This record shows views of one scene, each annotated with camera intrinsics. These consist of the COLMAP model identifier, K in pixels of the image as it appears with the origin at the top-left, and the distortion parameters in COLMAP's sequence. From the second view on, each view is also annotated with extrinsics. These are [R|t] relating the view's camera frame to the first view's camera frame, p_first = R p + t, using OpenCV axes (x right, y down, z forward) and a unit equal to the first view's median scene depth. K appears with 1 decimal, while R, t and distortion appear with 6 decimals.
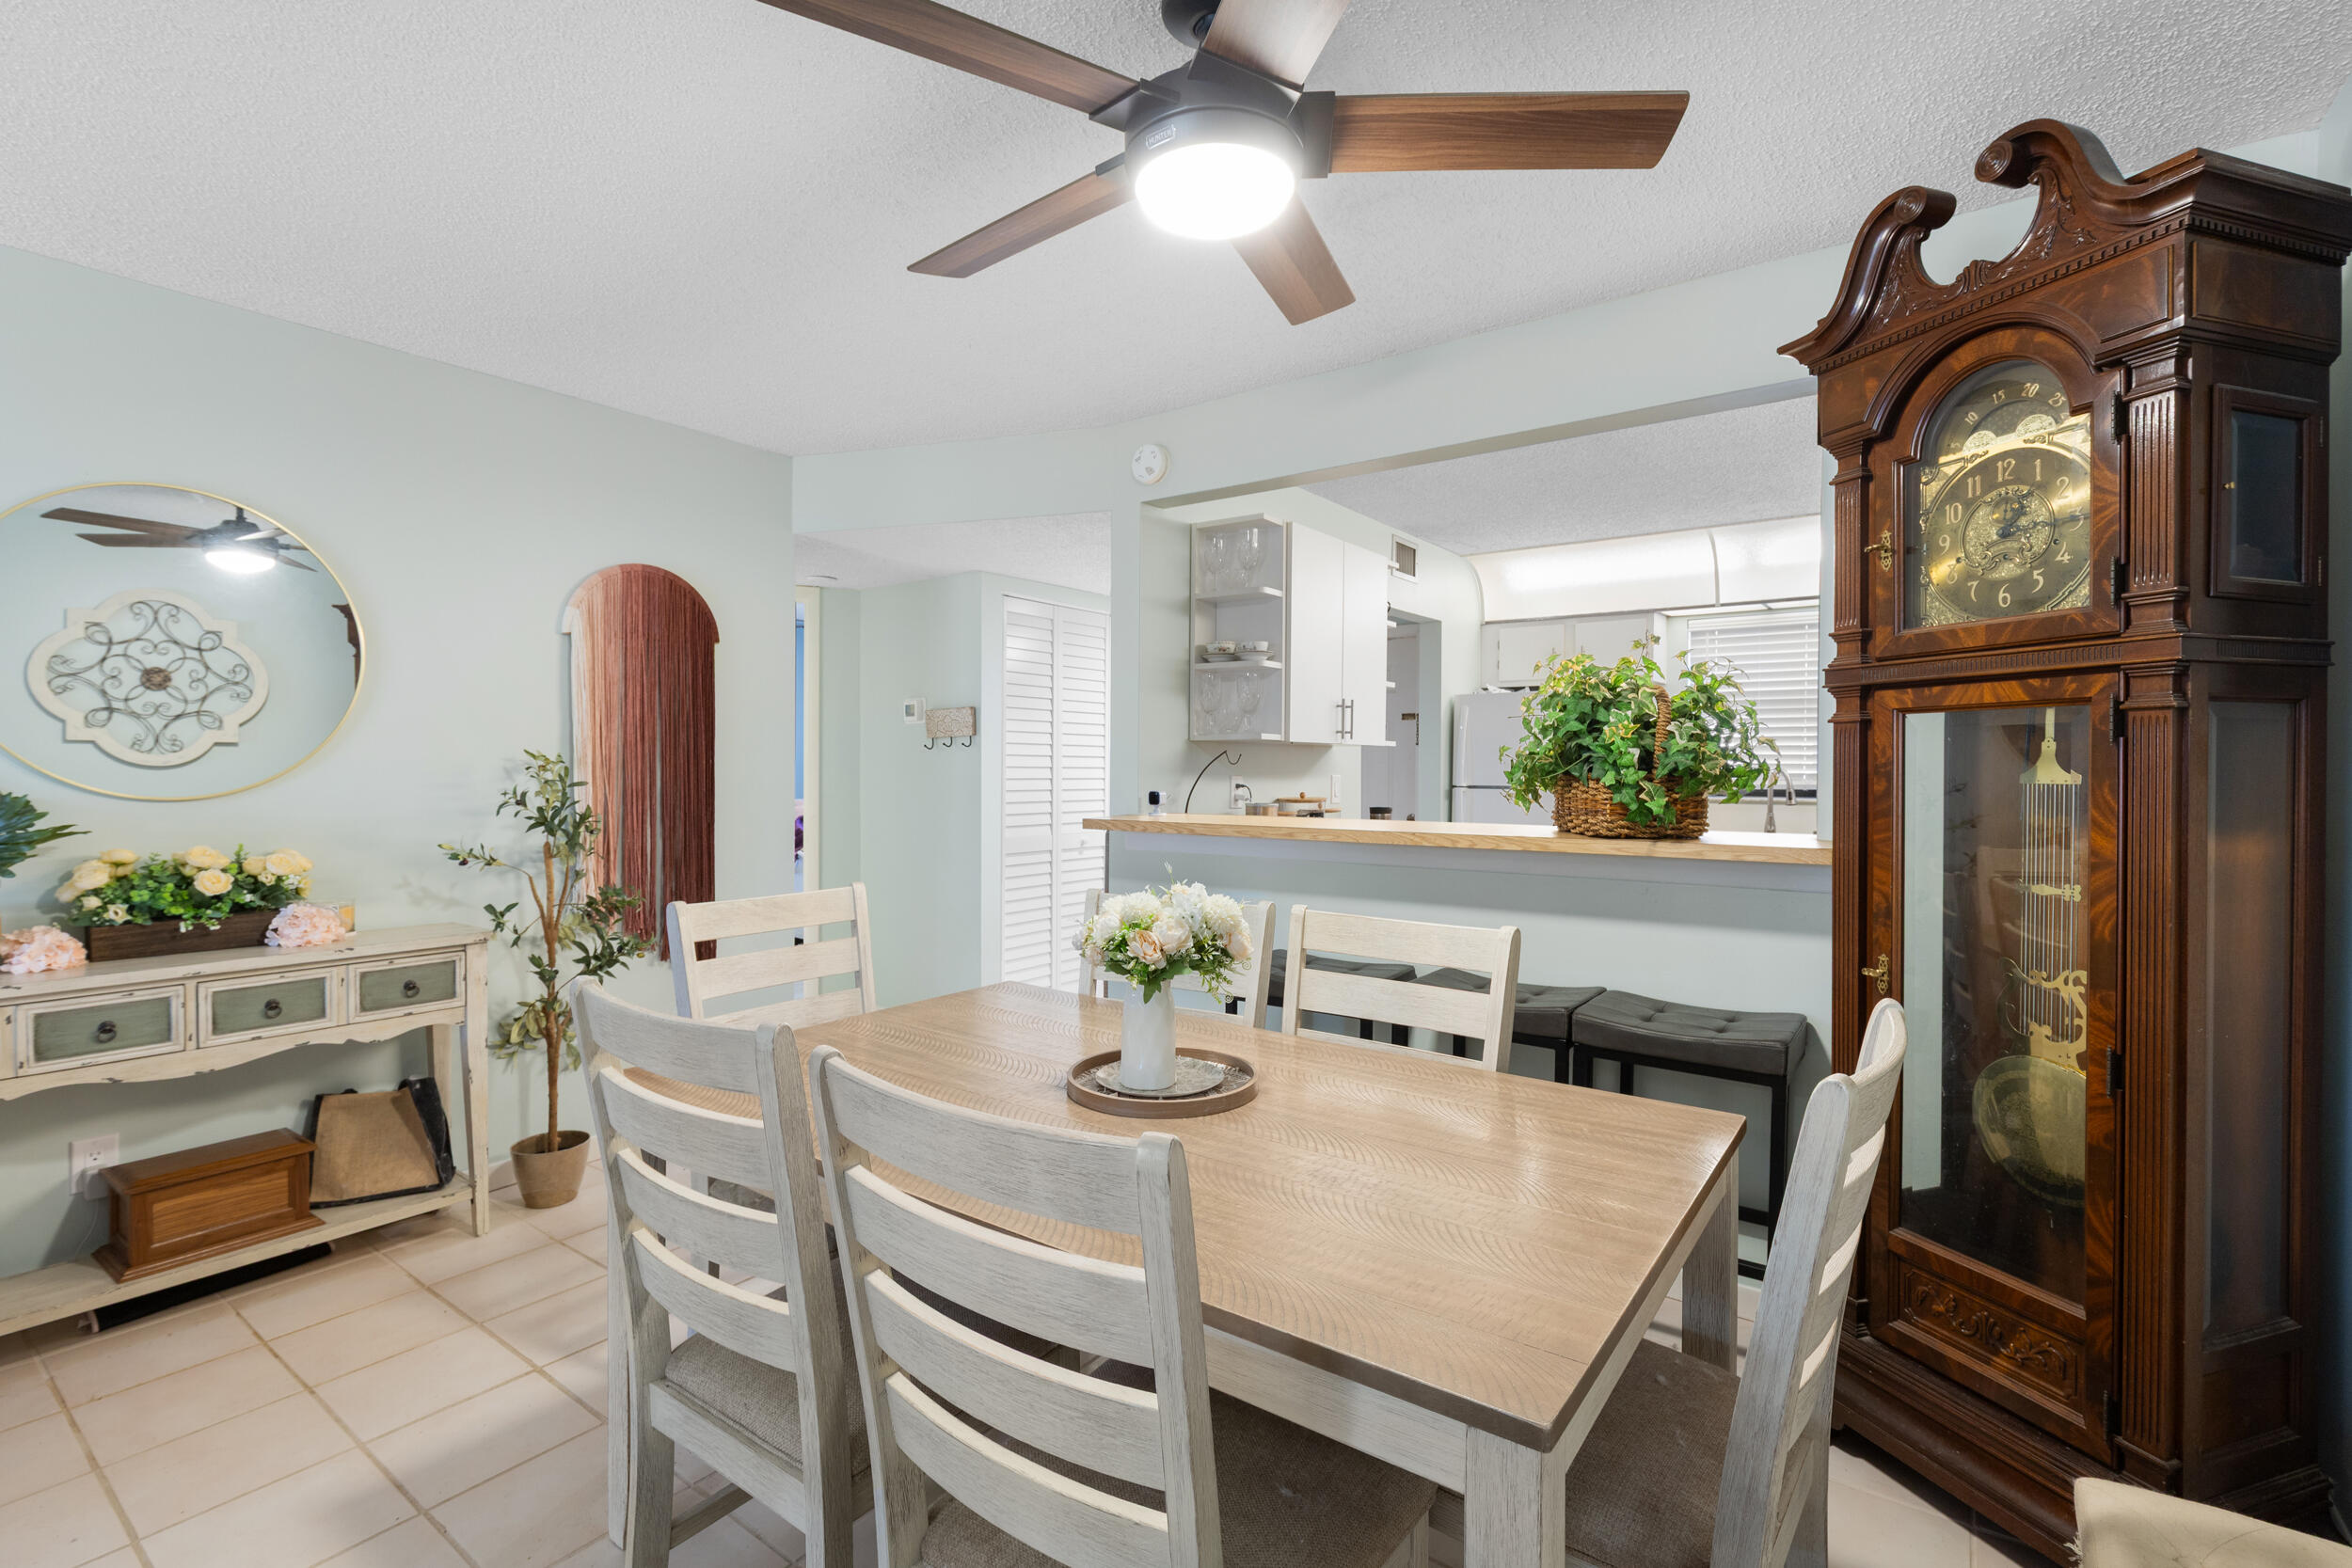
lens RADIAL K [[1059.8, 0, 1184.0], [0, 1059.8, 769.8], [0, 0, 1]] dist [0.000459, -0.000082]
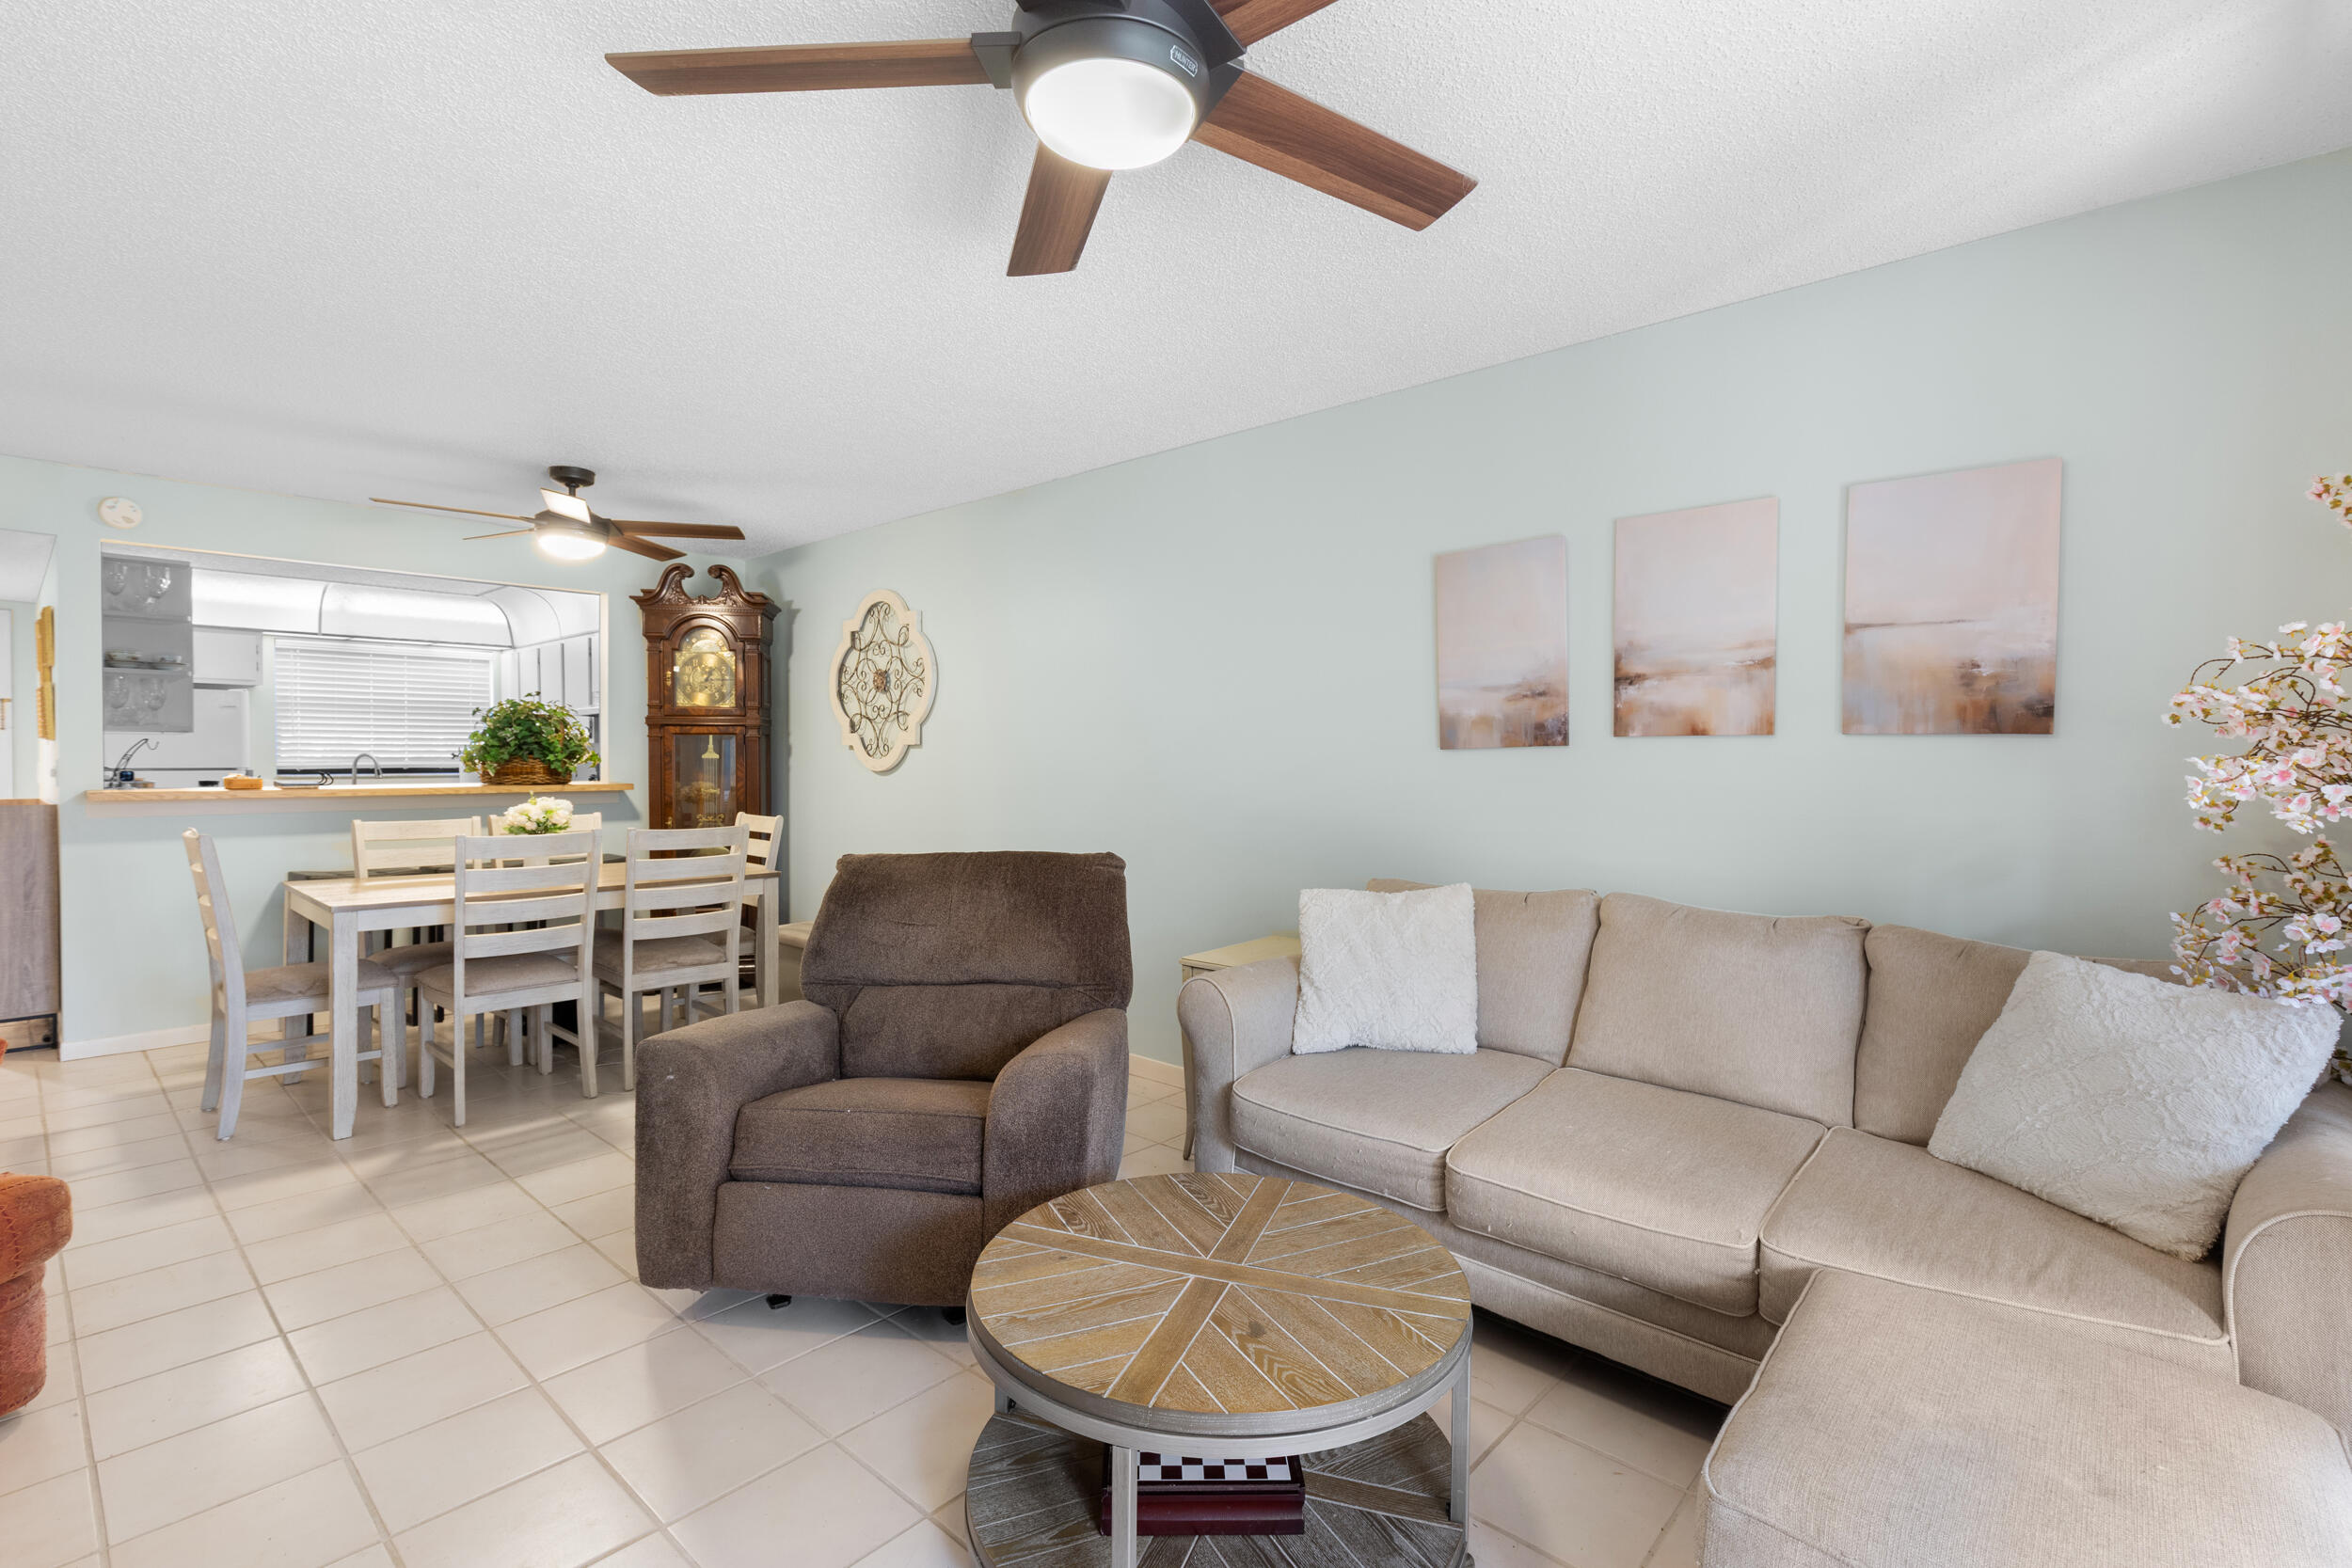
lens RADIAL K [[1094.3, 0, 1151.6], [0, 1094.3, 774.1], [0, 0, 1]] dist [0.001811, 0.000592]
pose [[0.134678, -0.018944, 0.990708, -1.725773], [0.002928, 0.999820, 0.018720, 0.004157], [-0.990885, 0.000380, 0.134710, -0.584415]]
